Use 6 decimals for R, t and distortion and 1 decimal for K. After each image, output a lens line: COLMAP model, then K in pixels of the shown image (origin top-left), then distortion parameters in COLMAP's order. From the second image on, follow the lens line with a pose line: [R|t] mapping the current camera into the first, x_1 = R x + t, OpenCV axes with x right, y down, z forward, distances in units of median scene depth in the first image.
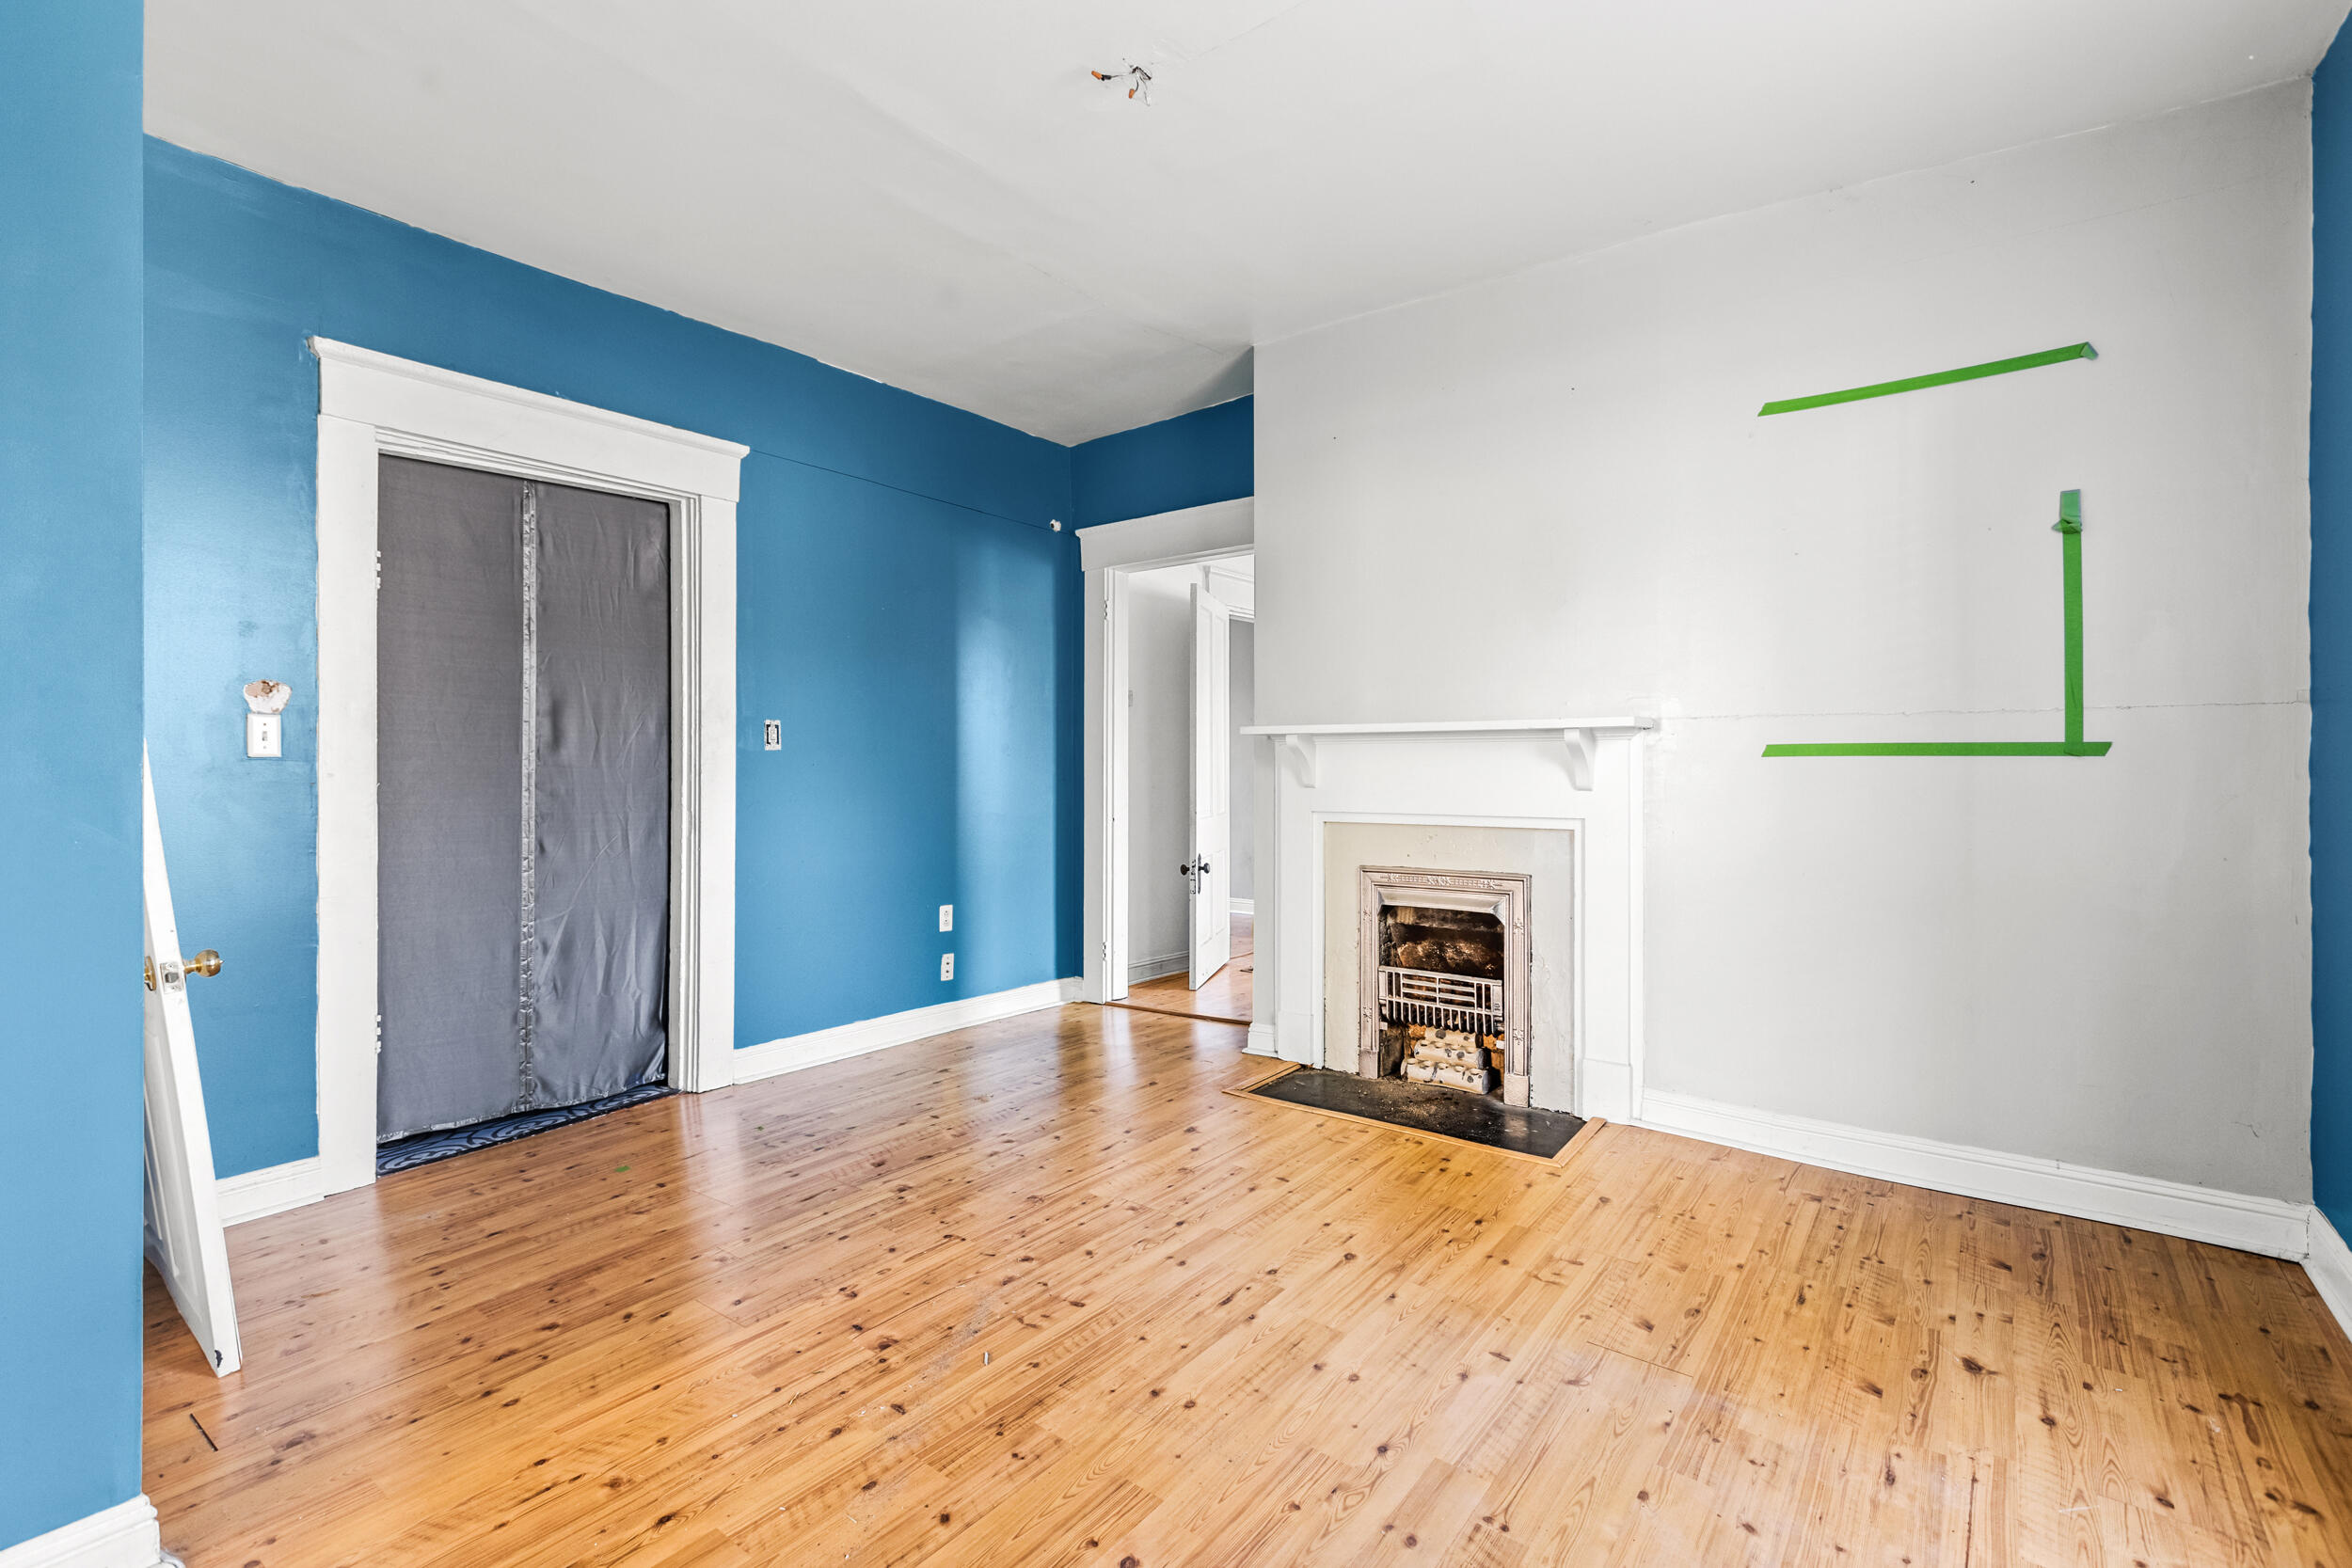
lens RADIAL K [[1067.7, 0, 1187.0], [0, 1067.7, 764.2], [0, 0, 1]] dist [-0.000354, -0.000473]
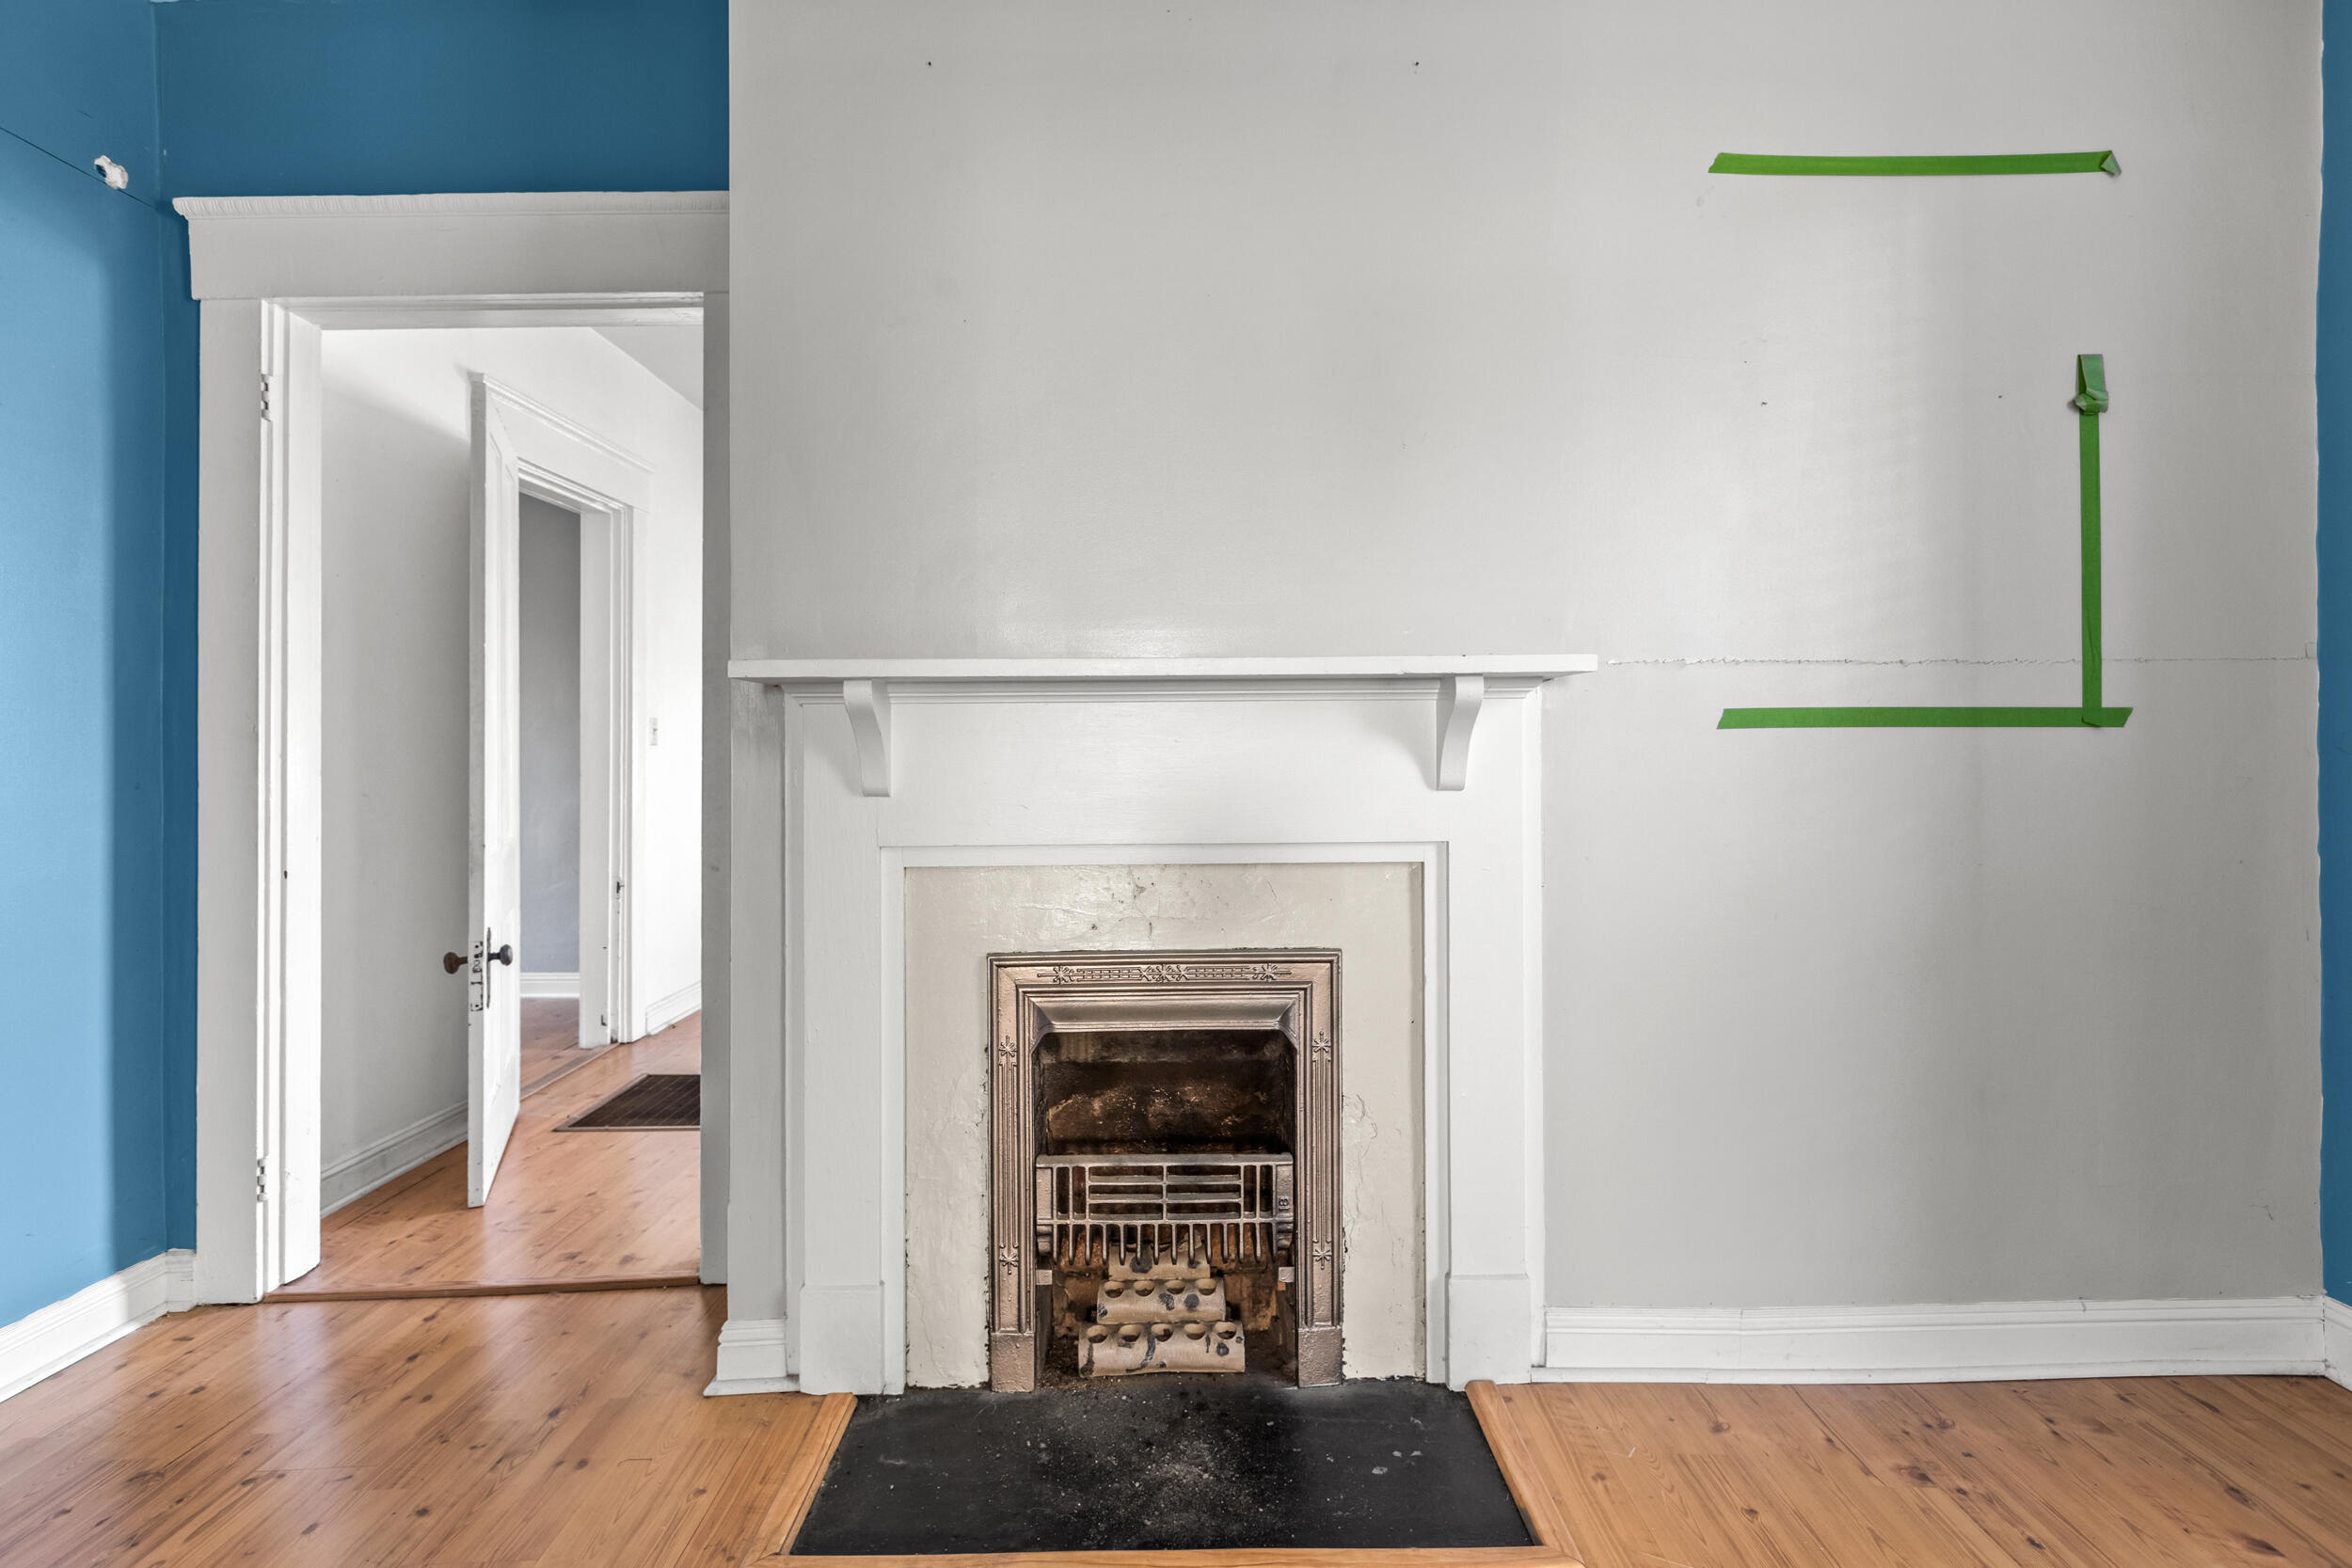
lens RADIAL K [[1184.9, 0, 1178.2], [0, 1184.9, 738.3], [0, 0, 1]] dist [-0.002927, 0.000383]
pose [[0.796468, -0.001094, 0.604680, -0.098692], [0.006176, 0.999961, -0.006325, 0.000760], [-0.604649, 0.008772, 0.796444, 0.540195]]
